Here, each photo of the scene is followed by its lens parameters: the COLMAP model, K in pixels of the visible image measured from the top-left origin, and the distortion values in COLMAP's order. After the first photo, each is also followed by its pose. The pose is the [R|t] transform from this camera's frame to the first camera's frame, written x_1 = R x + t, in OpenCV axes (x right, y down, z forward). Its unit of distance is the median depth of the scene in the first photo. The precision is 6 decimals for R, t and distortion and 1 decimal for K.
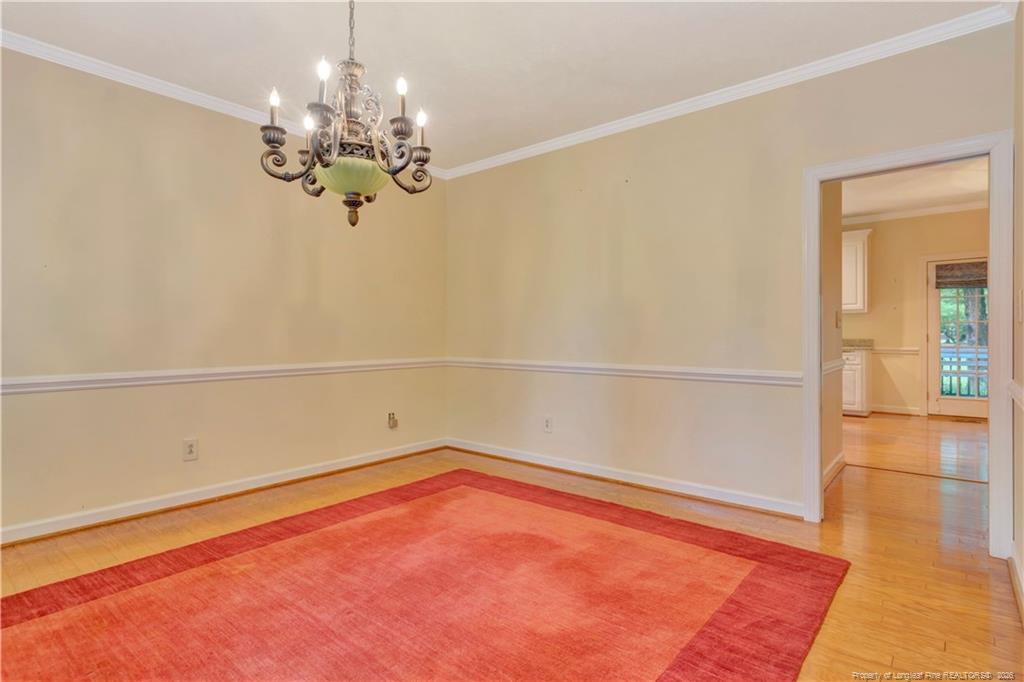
lens RADIAL K [[525.4, 0, 524.7], [0, 525.4, 327.8], [0, 0, 1]] dist [0.003632, -0.003540]
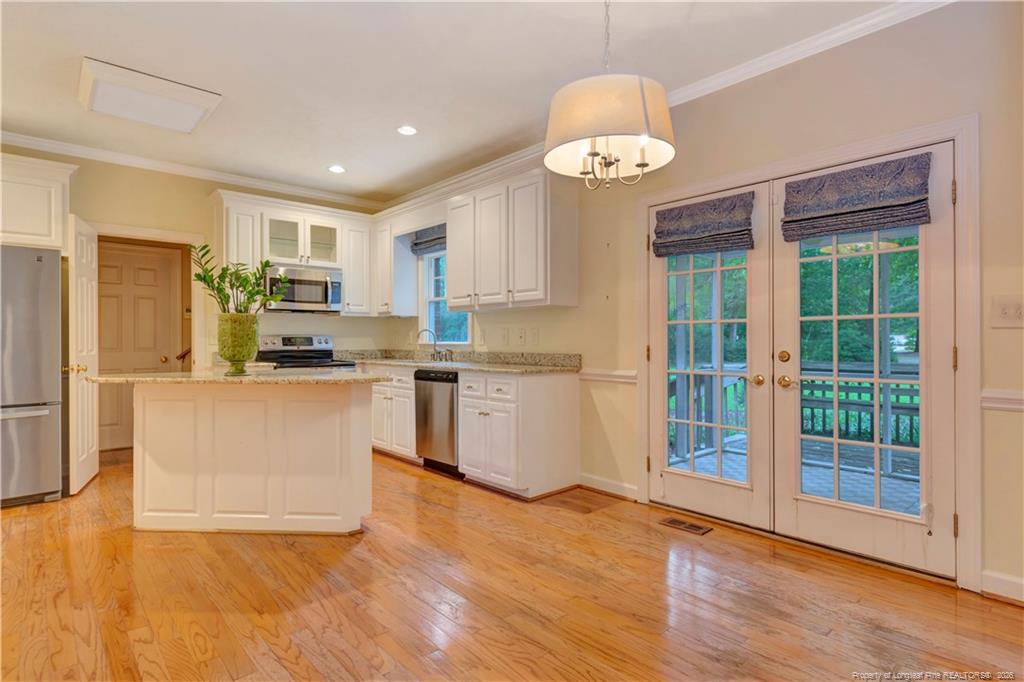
lens RADIAL K [[525.4, 0, 508.7], [0, 525.4, 338.3], [0, 0, 1]] dist [0.003632, -0.003540]
pose [[0.990945, 0.000540, -0.134271, 0.697405], [-0.000927, 0.999996, -0.002822, 0.006203], [0.134269, 0.002921, 0.990941, 0.465115]]
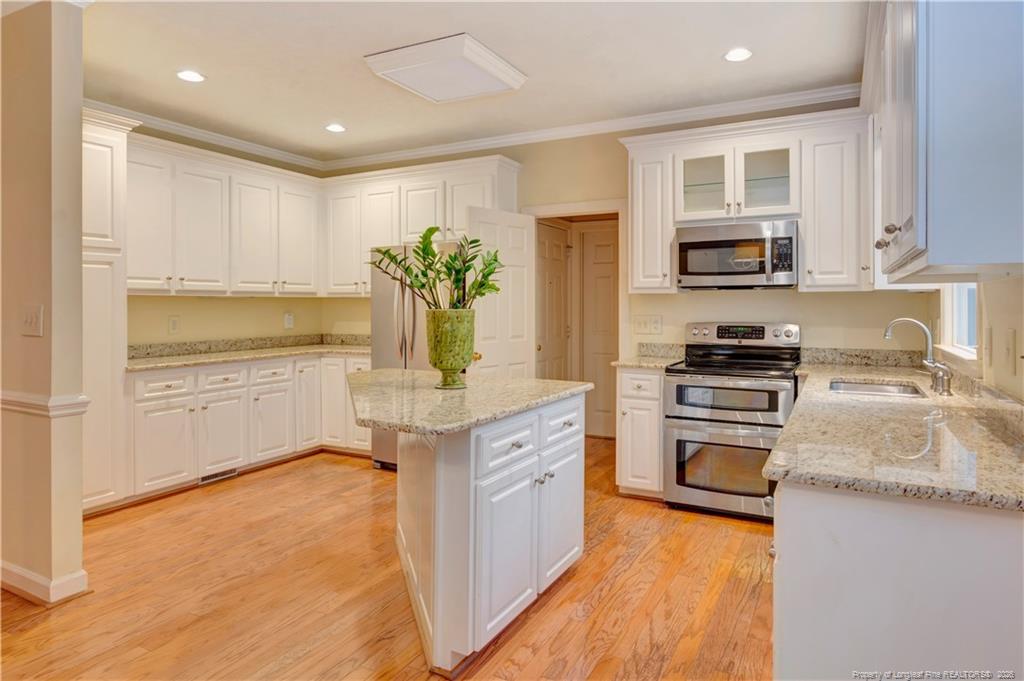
lens RADIAL K [[609.4, 0, 522.1], [0, 609.4, 306.2], [0, 0, 1]] dist [0.006515, -0.001060]
pose [[0.229213, 0.002453, -0.973373, 0.822537], [-0.001378, 0.999997, 0.002195, -0.018633], [0.973375, 0.000838, 0.229216, 0.857559]]
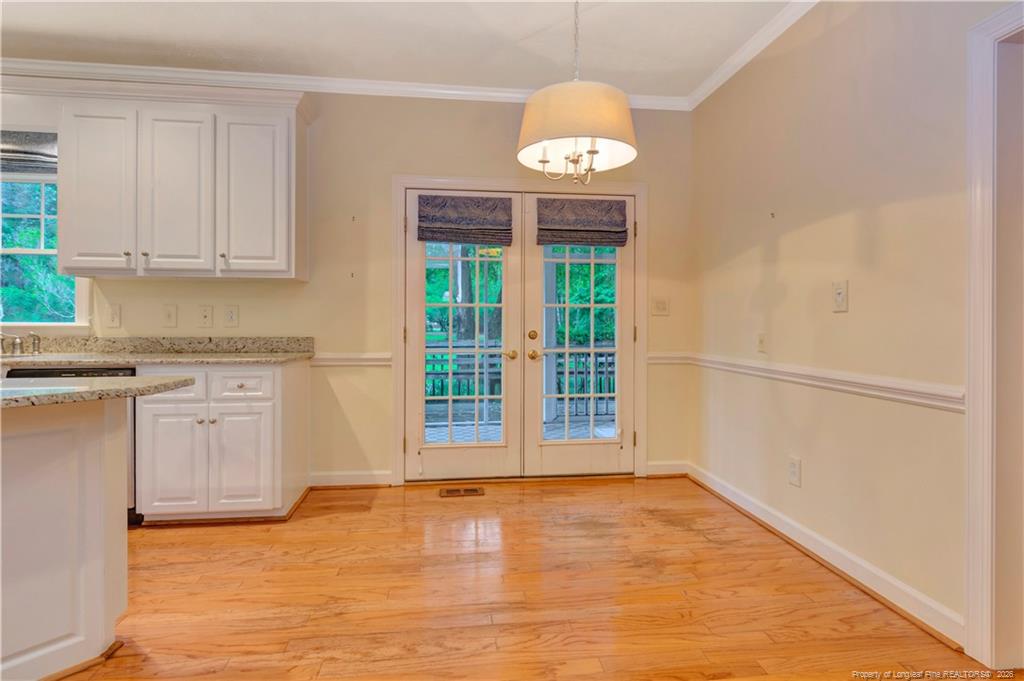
lens RADIAL K [[525.4, 0, 505.7], [0, 525.4, 321.6], [0, 0, 1]] dist [0.003632, -0.003540]
pose [[0.677966, 0.005551, 0.735073, 0.449875], [-0.005616, 0.999981, -0.002372, 0.007458], [-0.735072, -0.002520, 0.677984, 0.572473]]
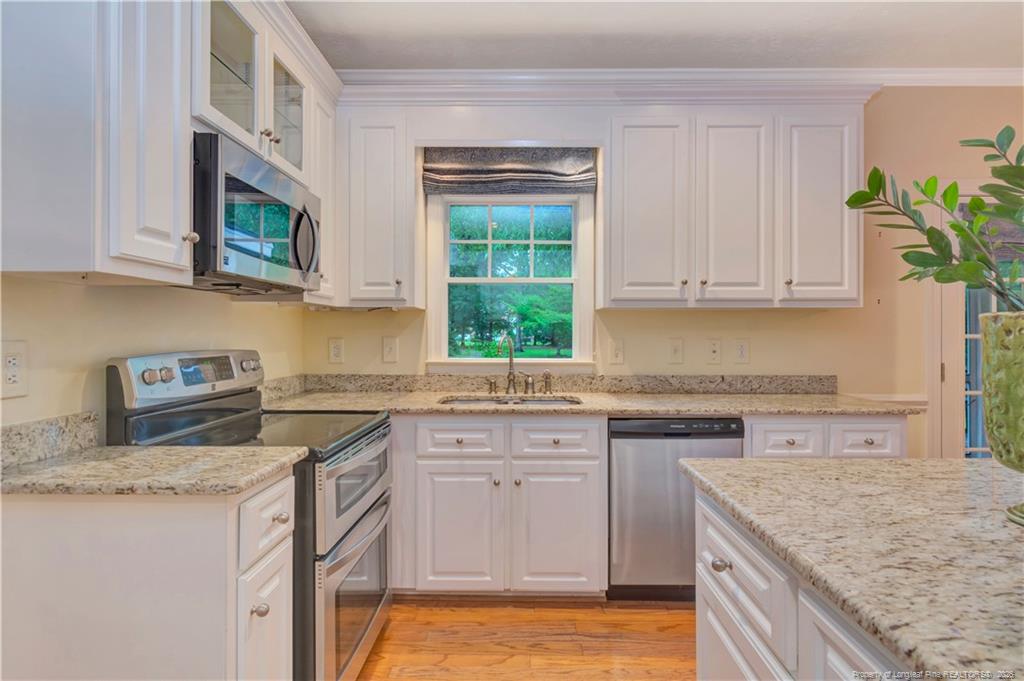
lens RADIAL K [[525.4, 0, 512.6], [0, 525.4, 334.9], [0, 0, 1]] dist [0.003632, -0.003540]
pose [[0.768352, 0.003460, 0.640019, 0.216473], [-0.003017, 0.999994, -0.001784, -0.009543], [-0.640021, -0.000560, 0.768357, 0.893297]]
